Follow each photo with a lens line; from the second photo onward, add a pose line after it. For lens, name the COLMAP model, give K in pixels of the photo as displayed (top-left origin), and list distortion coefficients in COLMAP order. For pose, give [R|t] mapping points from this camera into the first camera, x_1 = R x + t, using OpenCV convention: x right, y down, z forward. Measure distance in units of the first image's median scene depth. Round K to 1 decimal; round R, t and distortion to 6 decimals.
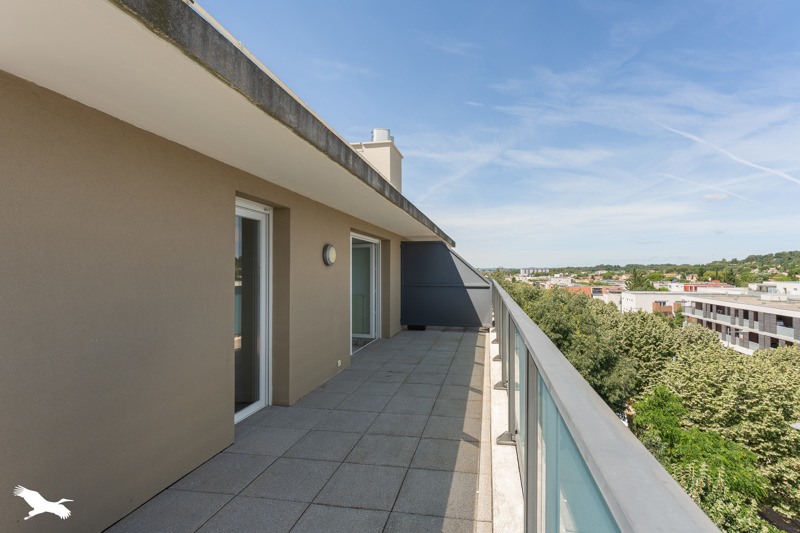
lens RADIAL K [[361.9, 0, 400.0], [0, 361.9, 266.5], [0, 0, 1]] dist [0.000626, -0.000042]
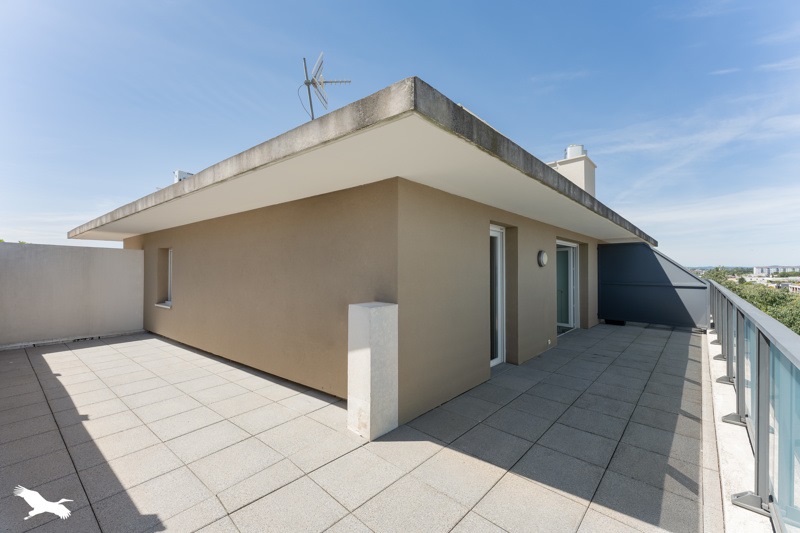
lens RADIAL K [[303.9, 0, 400.0], [0, 303.9, 266.5], [0, 0, 1]] dist [-0.000794, -0.000241]
pose [[0.857641, -0.004440, -0.514230, -0.060639], [0.005369, 0.999986, 0.000321, -0.005495], [0.514221, -0.003036, 0.857652, -0.189110]]
